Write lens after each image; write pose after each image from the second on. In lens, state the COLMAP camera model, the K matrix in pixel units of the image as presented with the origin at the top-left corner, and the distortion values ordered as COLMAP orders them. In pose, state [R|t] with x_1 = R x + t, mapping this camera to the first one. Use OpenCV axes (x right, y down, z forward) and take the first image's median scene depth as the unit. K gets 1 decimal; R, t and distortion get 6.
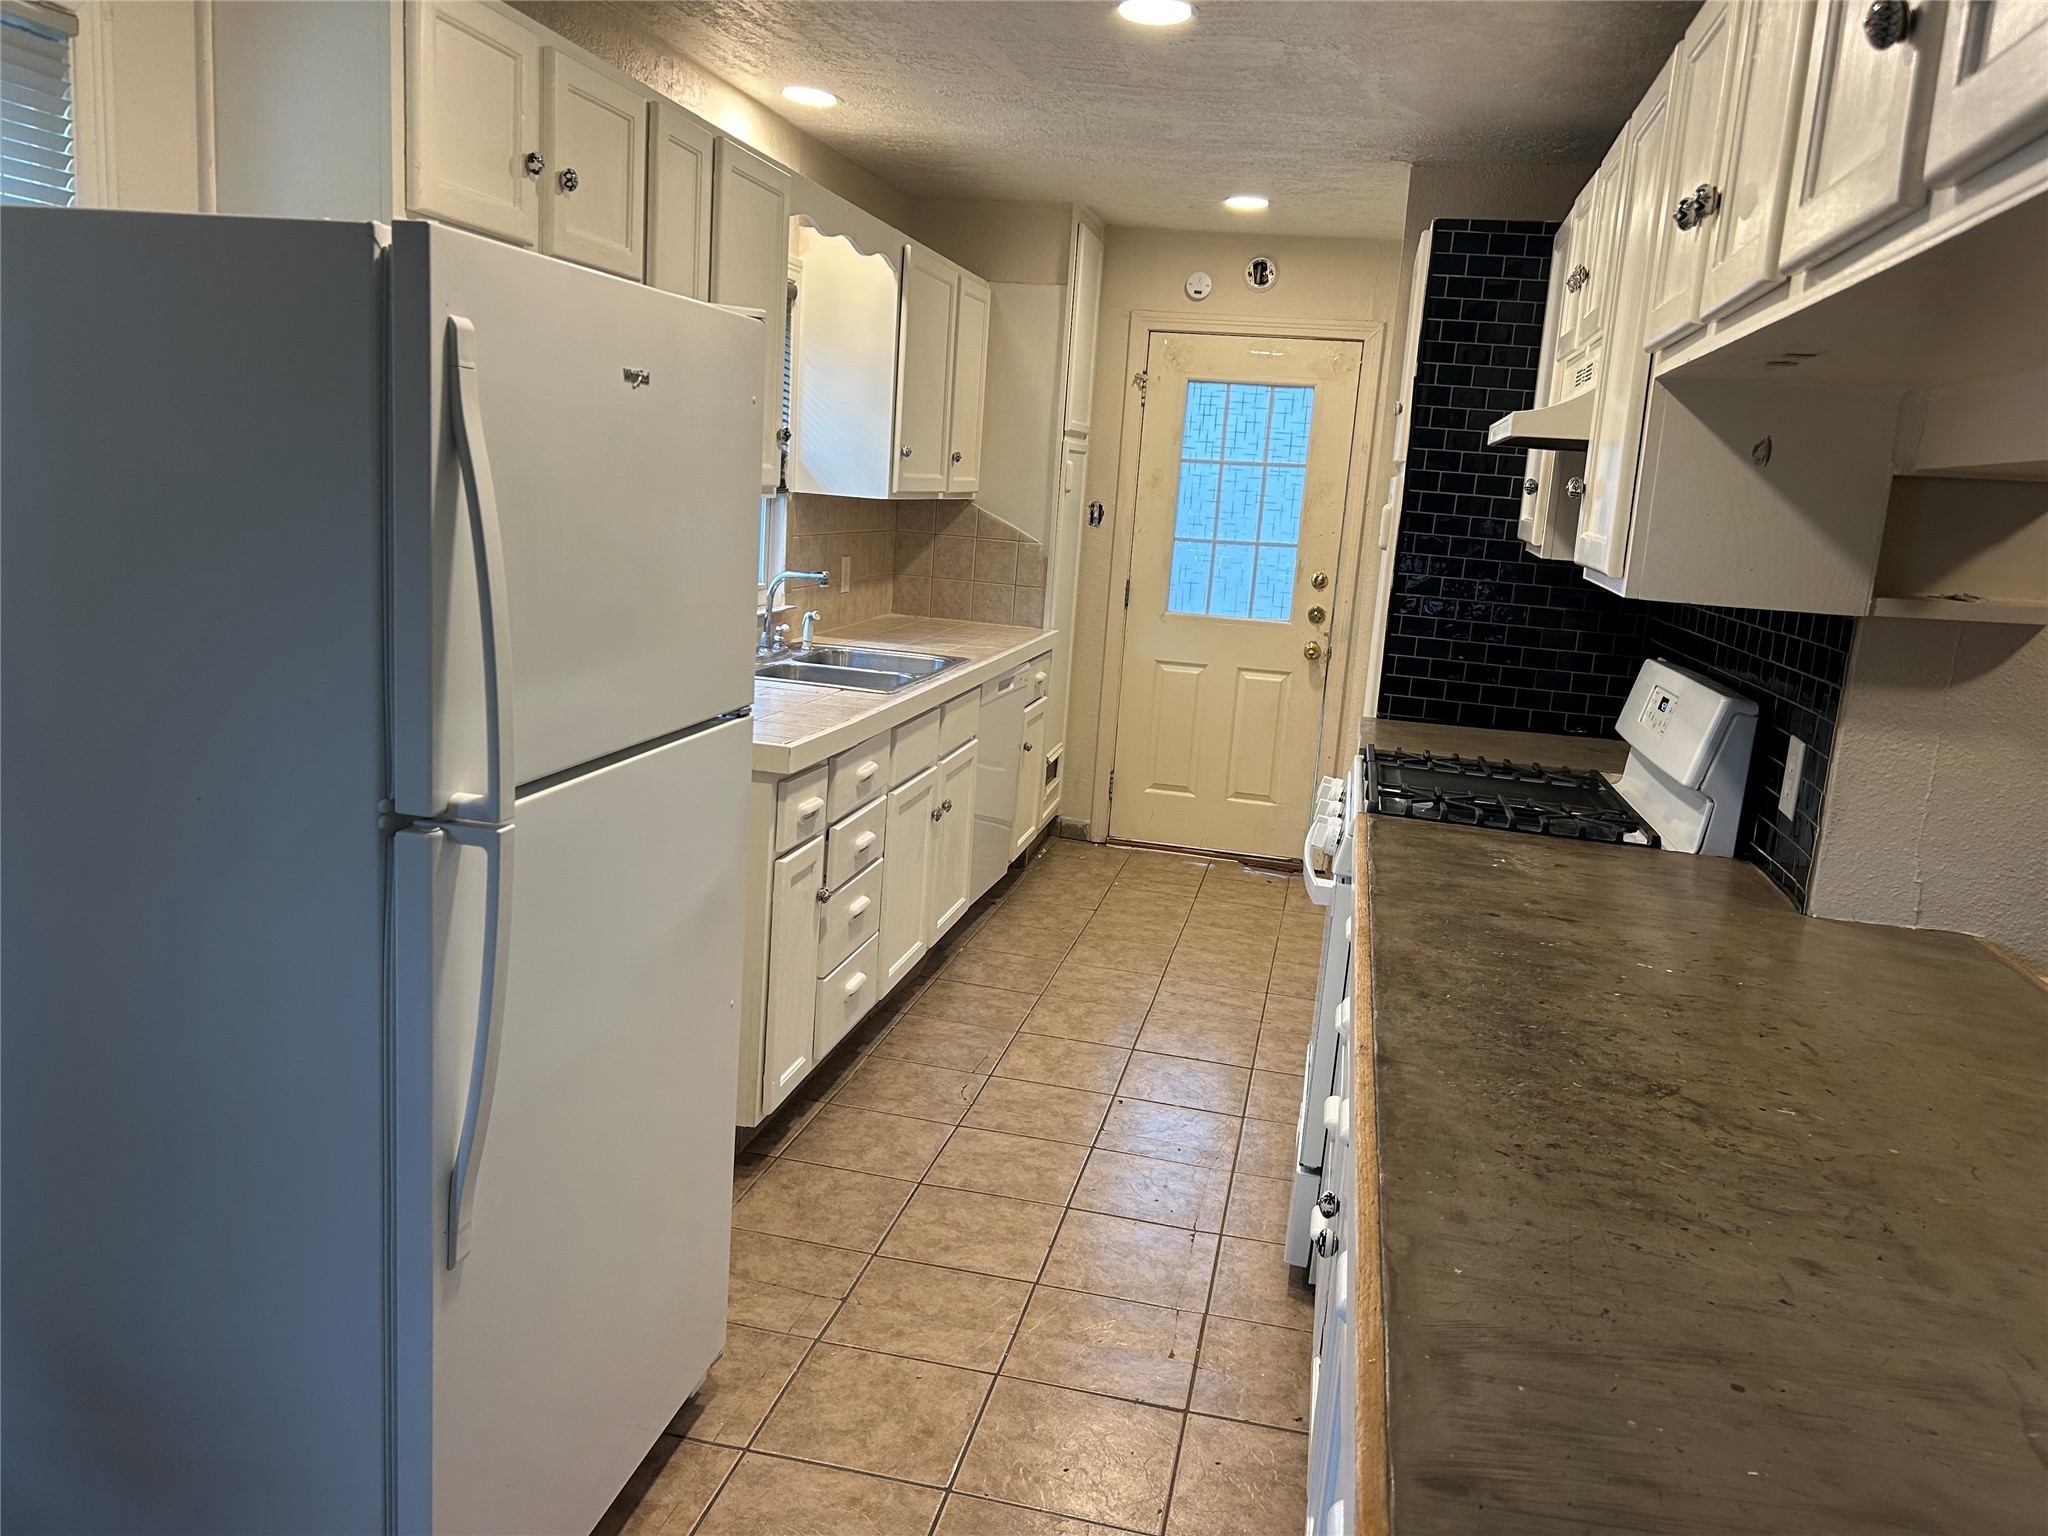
lens RADIAL K [[1513.5, 0, 1018.4], [0, 1513.5, 777.8], [0, 0, 1]] dist [0.186842, -0.470561]
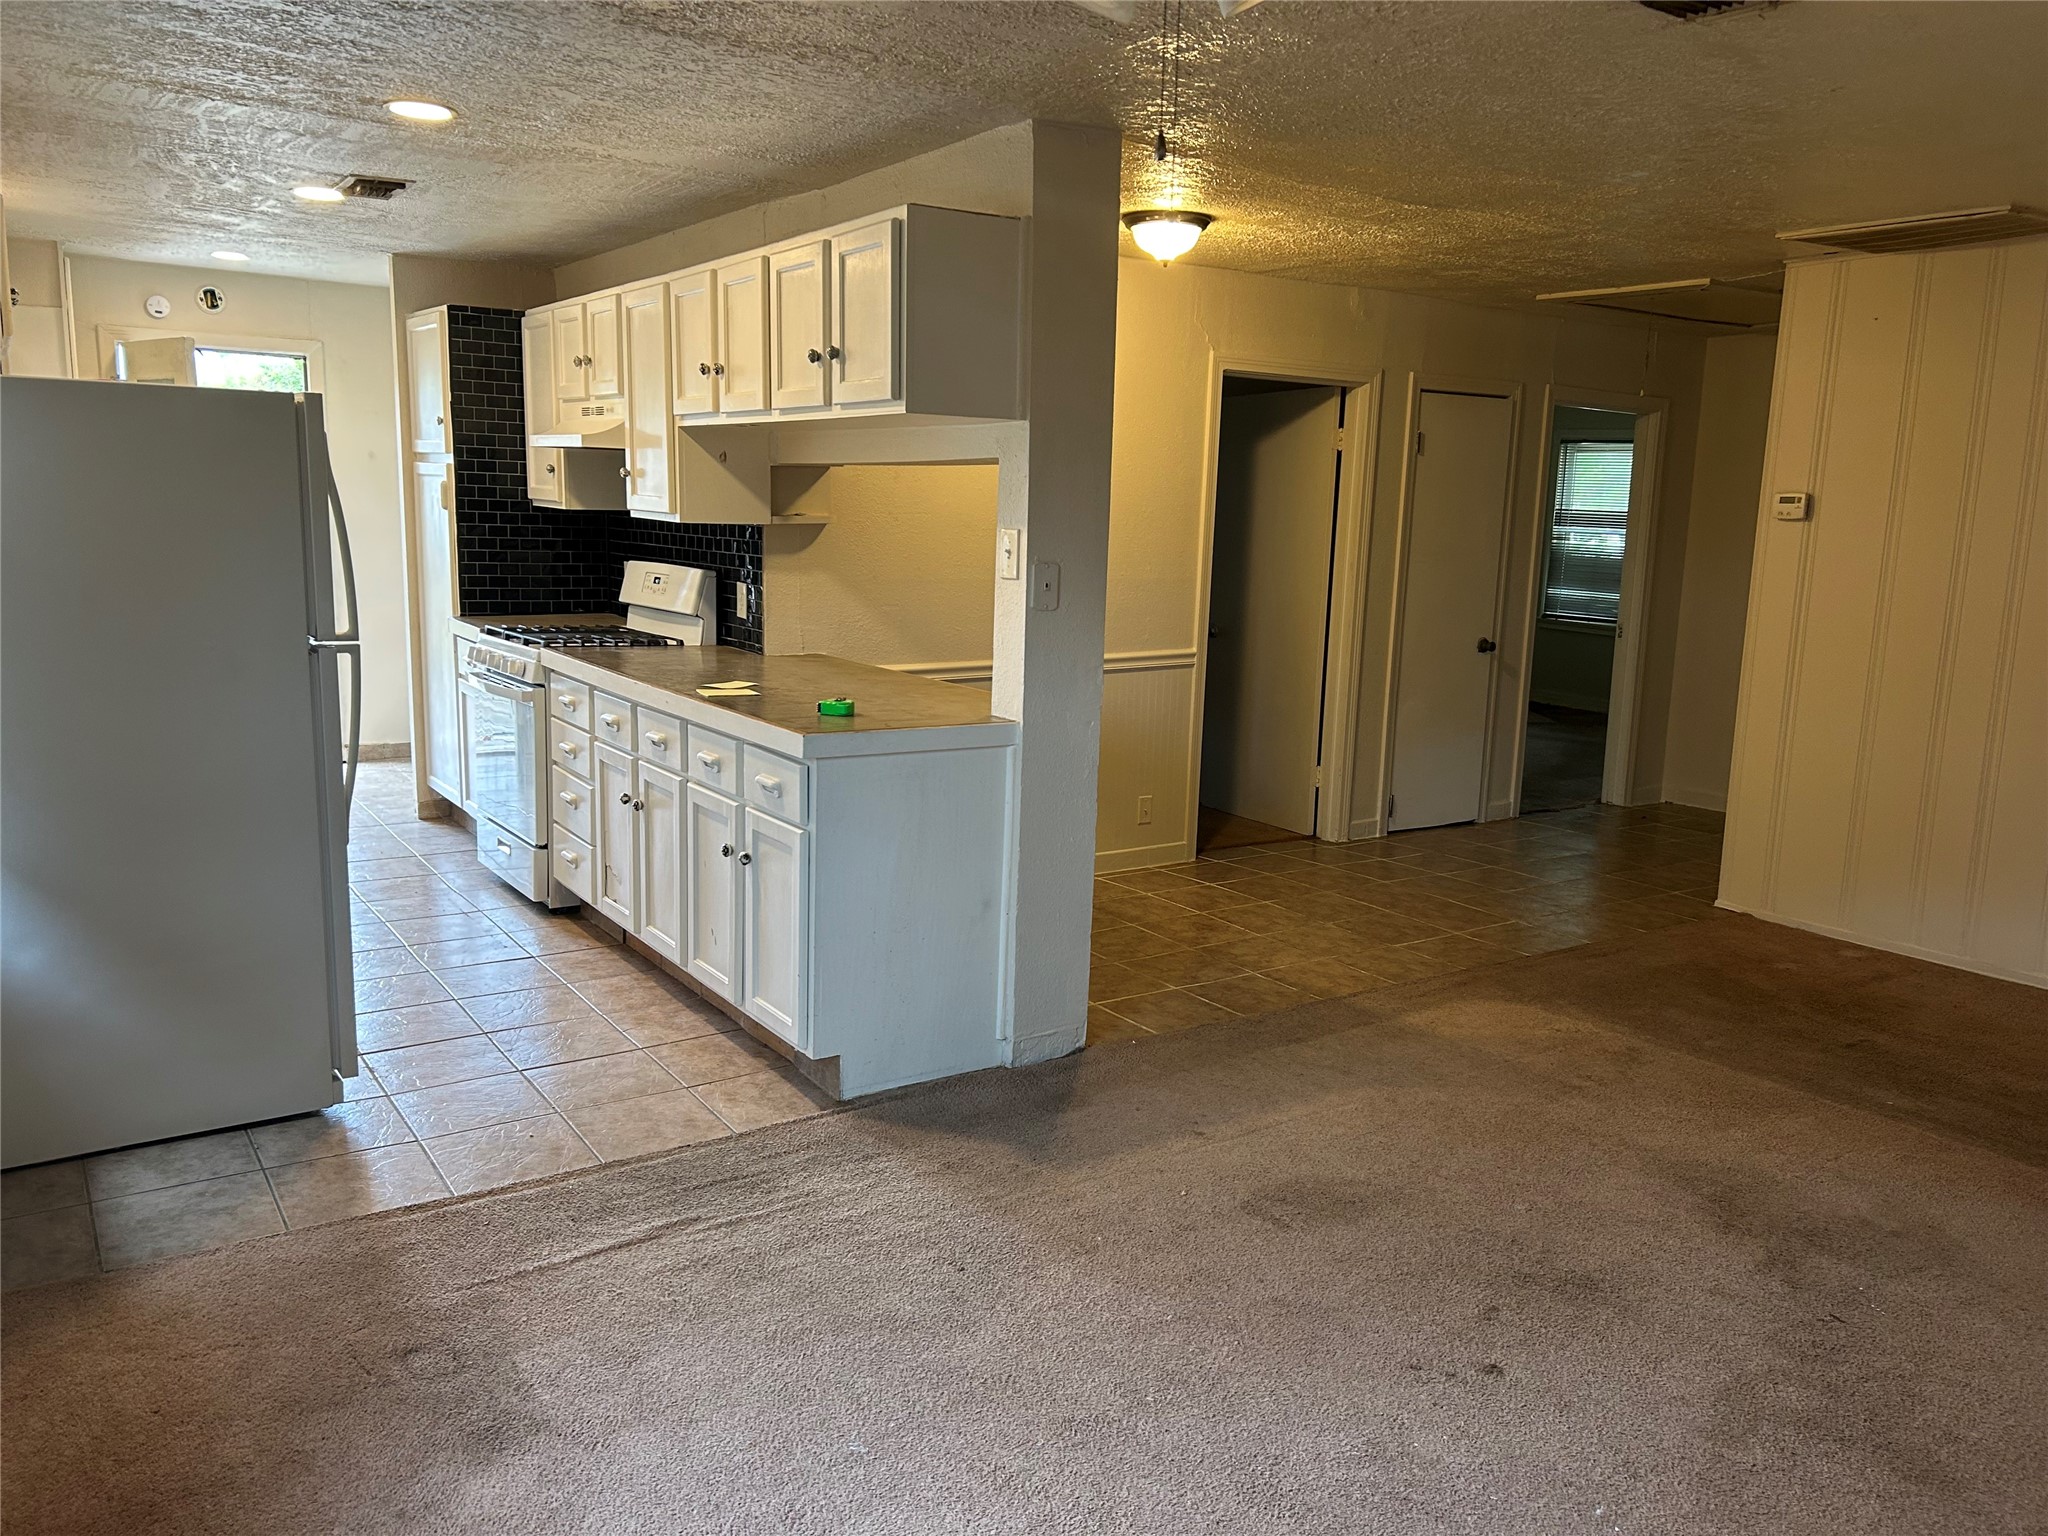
lens RADIAL K [[1536.7, 0, 1024.0], [0, 1536.7, 768.0], [0, 0, 1]] dist [0.084300, -0.130532]
pose [[0.693349, -0.175584, 0.698883, -0.768502], [0.159402, 0.983205, 0.088876, 0.098542], [-0.702751, 0.049781, 0.709692, -0.808381]]
